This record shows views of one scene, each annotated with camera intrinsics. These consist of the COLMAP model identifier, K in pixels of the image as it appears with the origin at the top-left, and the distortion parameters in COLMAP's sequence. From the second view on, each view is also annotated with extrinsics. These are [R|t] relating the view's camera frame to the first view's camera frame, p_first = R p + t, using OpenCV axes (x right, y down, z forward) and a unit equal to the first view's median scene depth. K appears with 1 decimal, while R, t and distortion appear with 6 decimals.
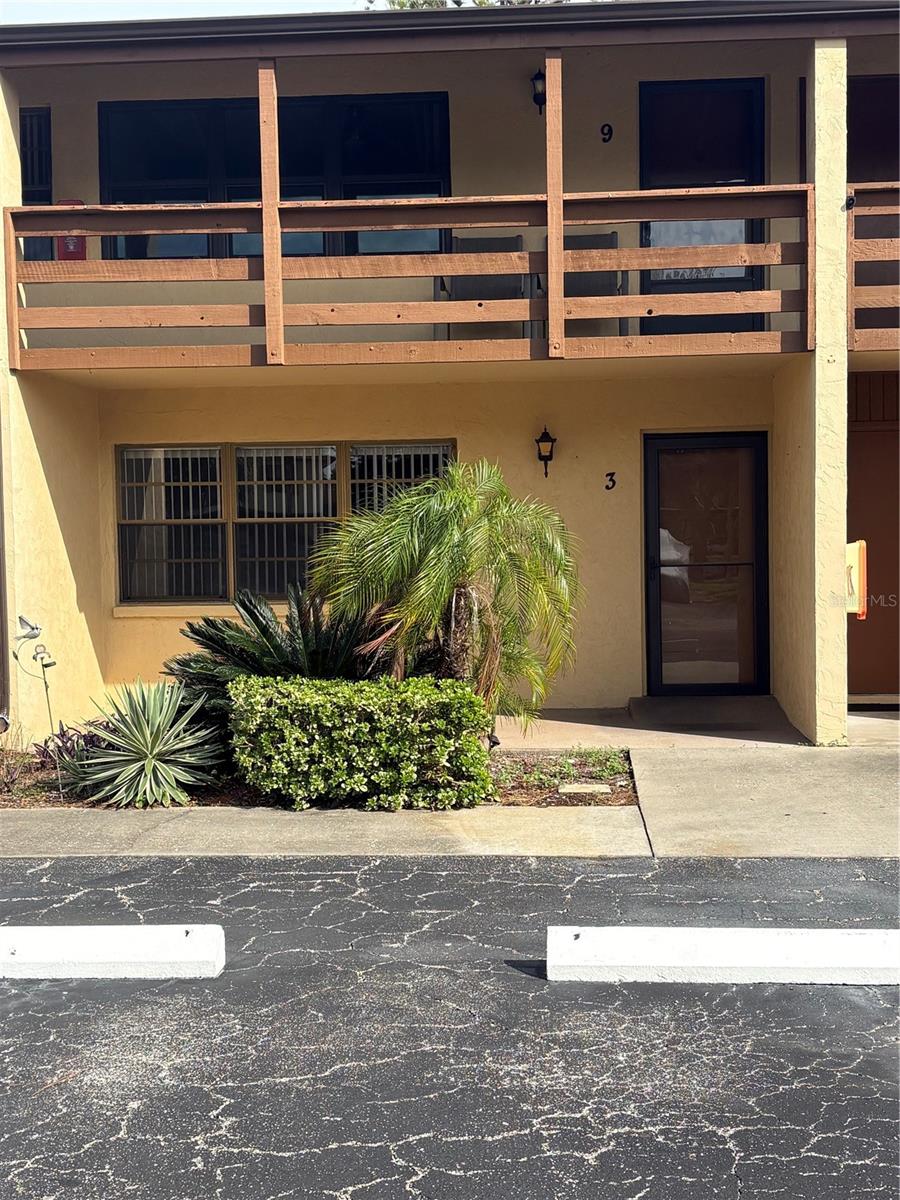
lens RADIAL K [[1691.8, 0, 452.1], [0, 1691.8, 602.6], [0, 0, 1]] dist [0.102151, 0.000000]
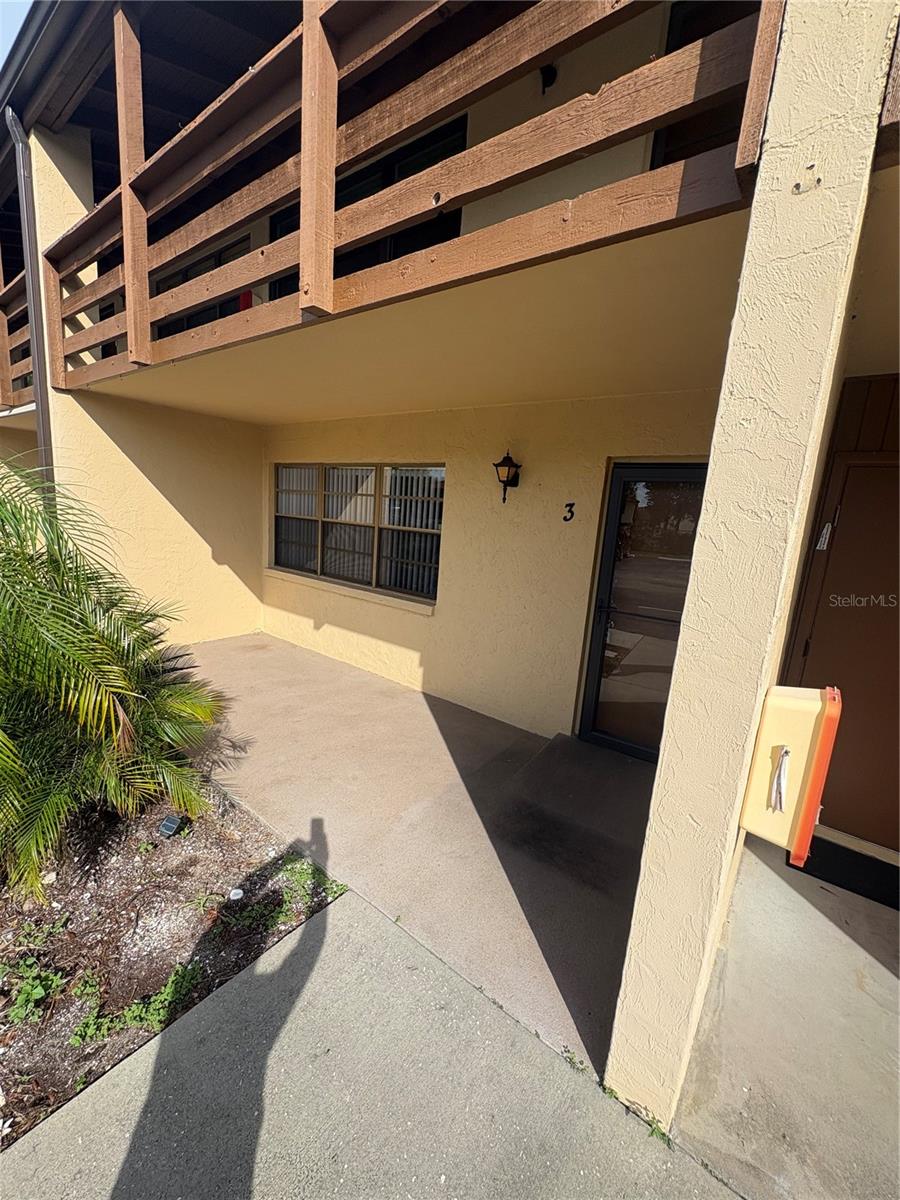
lens RADIAL K [[478.7, 0, 450.2], [0, 478.7, 598.2], [0, 0, 1]] dist [-0.000061, -0.000023]
pose [[0.817306, 0.180291, -0.547272, 0.224732], [-0.112063, 0.981388, 0.155948, -0.068096], [0.565202, -0.066128, 0.822298, 0.855579]]
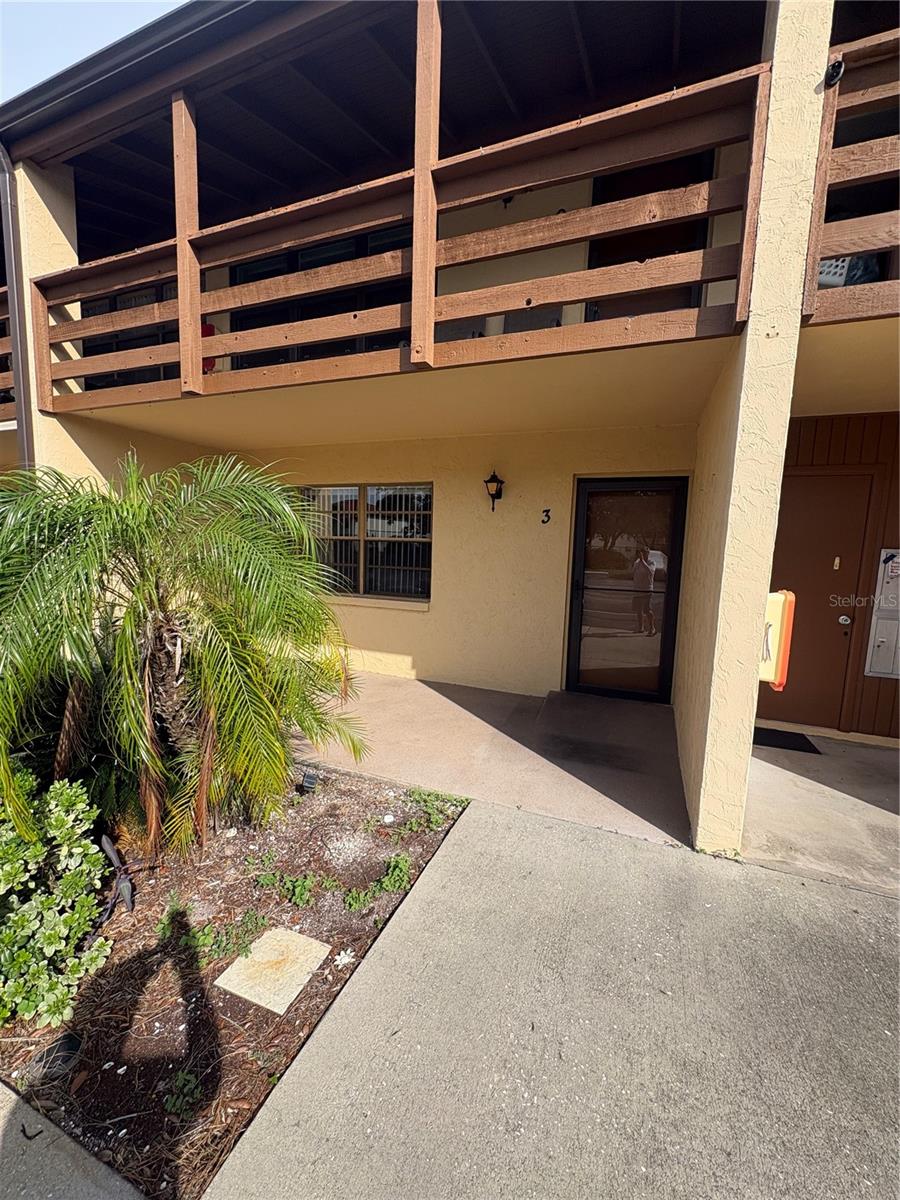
lens RADIAL K [[478.7, 0, 446.0], [0, 478.7, 599.2], [0, 0, 1]] dist [-0.000061, -0.000023]
pose [[0.943111, 0.083784, -0.321748, 0.164158], [-0.061281, 0.994952, 0.079463, -0.040625], [0.326782, -0.055225, 0.943485, 0.745495]]
